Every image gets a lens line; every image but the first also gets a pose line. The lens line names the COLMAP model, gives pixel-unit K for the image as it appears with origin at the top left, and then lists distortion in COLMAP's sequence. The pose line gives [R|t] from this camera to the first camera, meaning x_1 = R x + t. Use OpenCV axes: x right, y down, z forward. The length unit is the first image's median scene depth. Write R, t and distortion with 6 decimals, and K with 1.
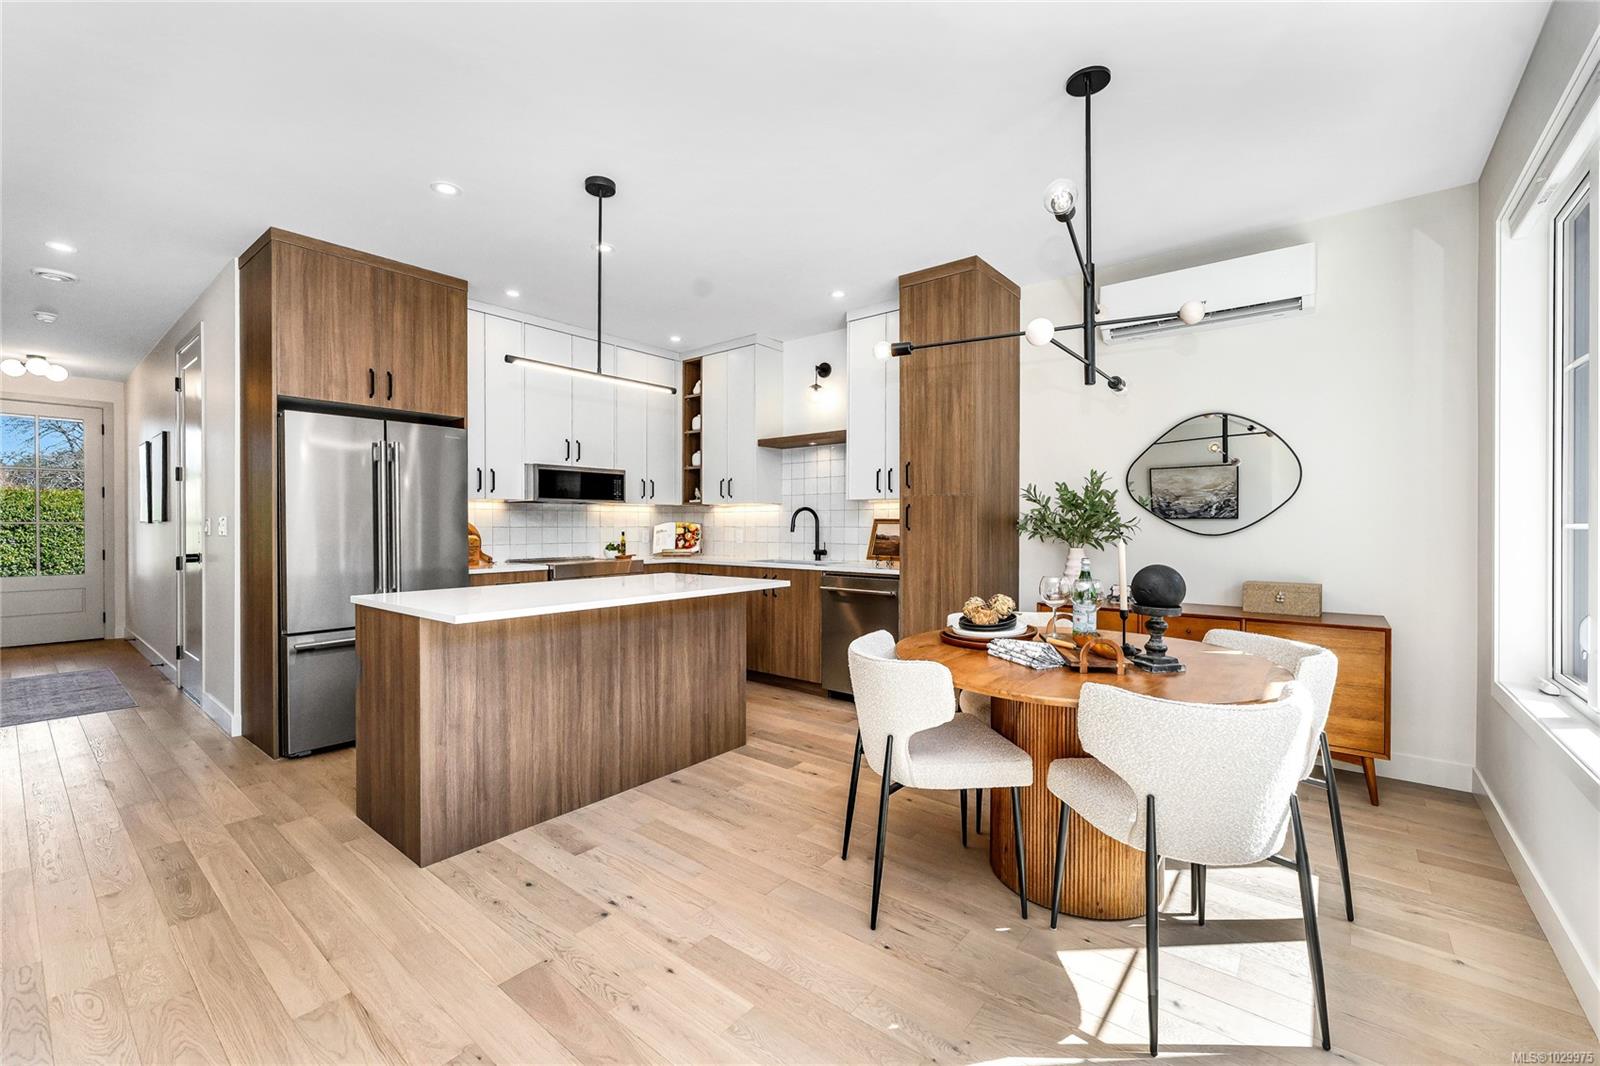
lens RADIAL K [[659.3, 0, 800.0], [0, 659.3, 533.0], [0, 0, 1]] dist [0.000049, -0.000126]
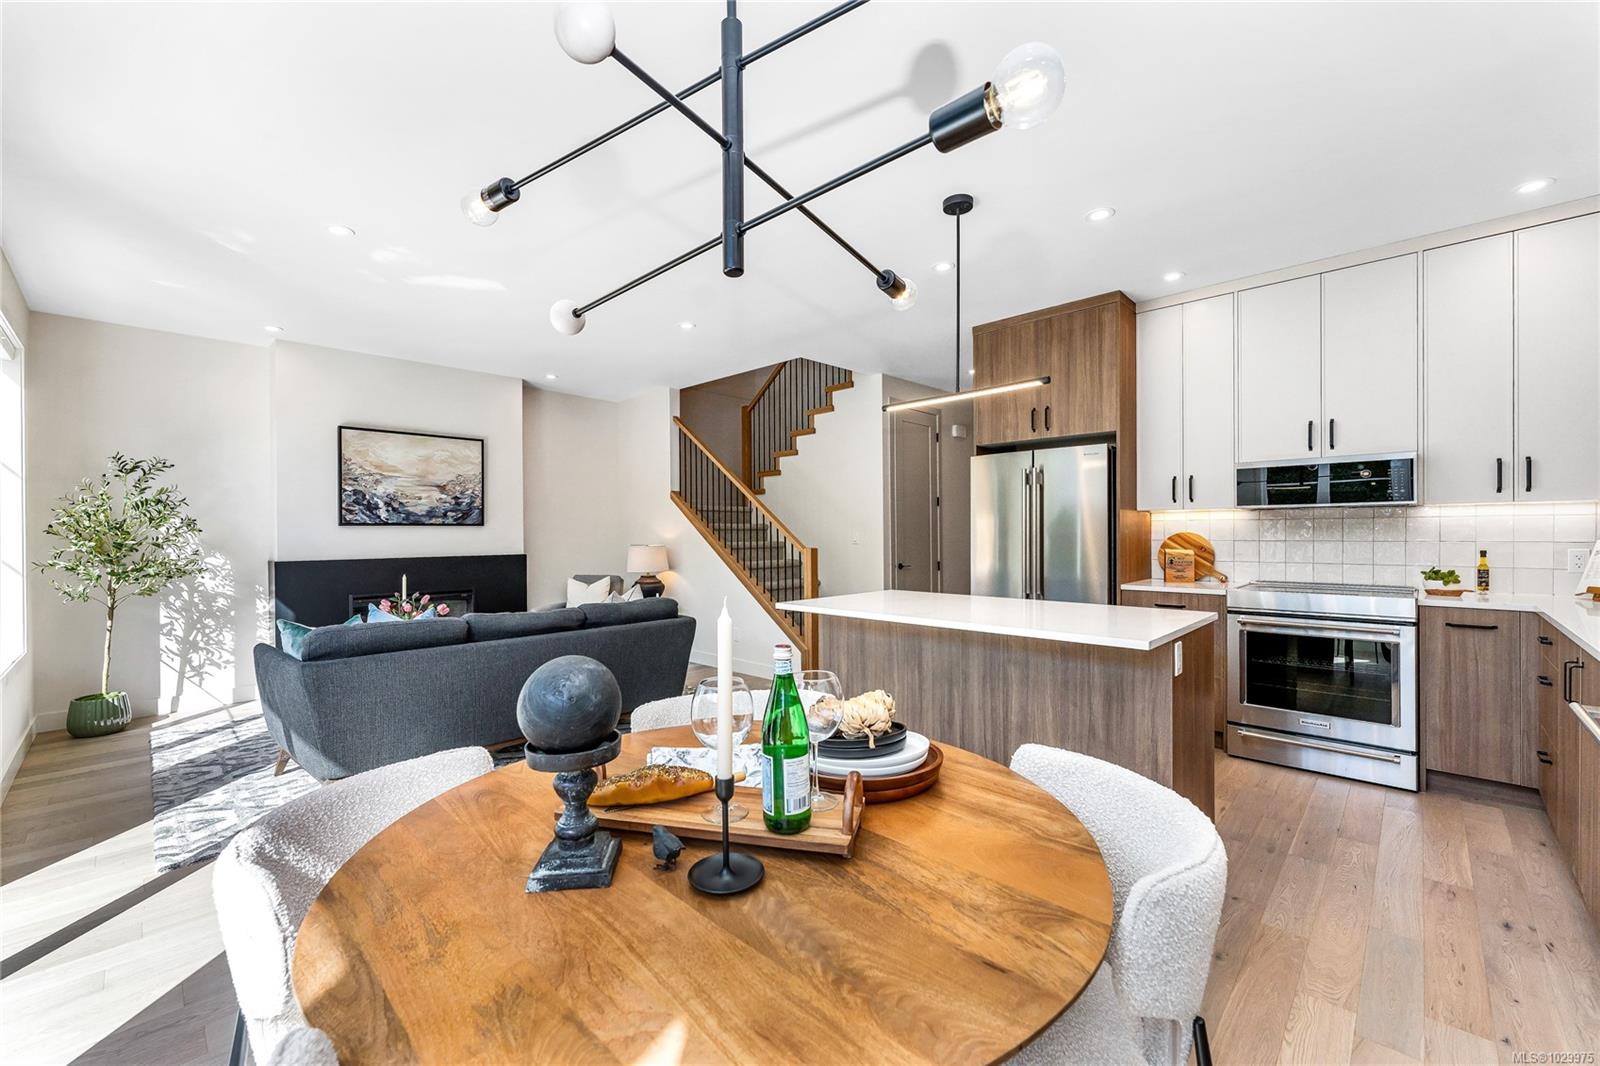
lens RADIAL K [[641.8, 0, 800.0], [0, 641.8, 533.0], [0, 0, 1]] dist [0.000698, 0.000145]
pose [[-0.080449, 0.006374, -0.996738, 0.465613], [-0.006872, 0.999952, 0.006949, -0.022765], [0.996735, 0.007409, -0.080401, 0.571467]]
